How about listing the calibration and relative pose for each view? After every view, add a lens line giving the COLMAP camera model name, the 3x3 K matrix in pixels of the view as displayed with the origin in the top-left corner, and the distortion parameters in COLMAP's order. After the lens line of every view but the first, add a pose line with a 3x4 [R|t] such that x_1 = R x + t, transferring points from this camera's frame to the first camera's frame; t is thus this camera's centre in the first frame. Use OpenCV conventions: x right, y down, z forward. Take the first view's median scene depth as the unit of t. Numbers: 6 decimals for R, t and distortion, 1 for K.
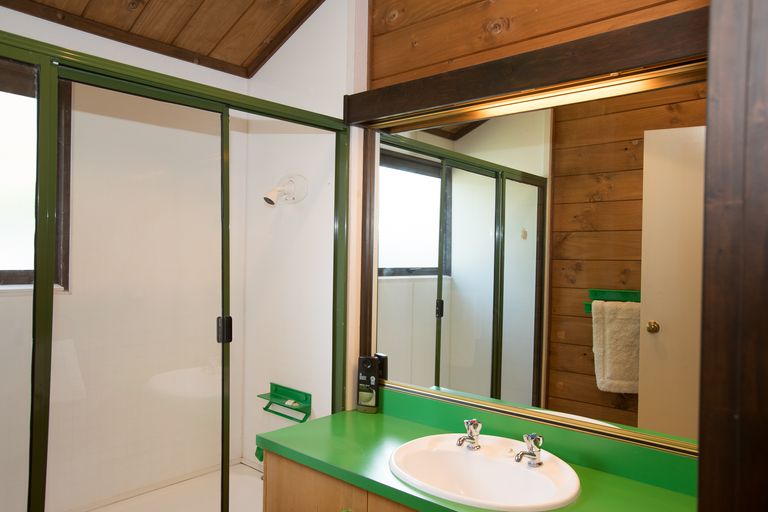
lens RADIAL K [[565.1, 0, 383.5], [0, 565.1, 257.8], [0, 0, 1]] dist [-0.004746, 0.000128]
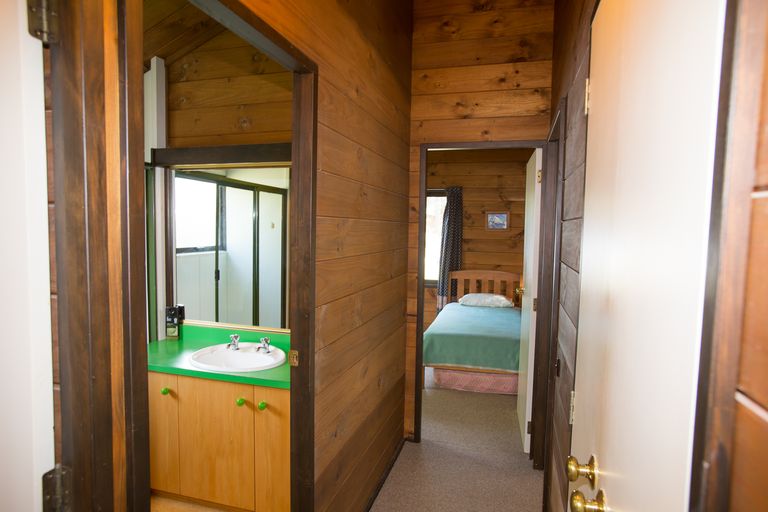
lens RADIAL K [[452.3, 0, 384.7], [0, 452.3, 257.2], [0, 0, 1]] dist [-0.043911, -0.000094]
pose [[0.906577, -0.033379, 0.420719, -0.009001], [0.000403, 0.996936, 0.078226, -0.066396], [-0.422040, -0.070748, 0.903812, -0.406415]]
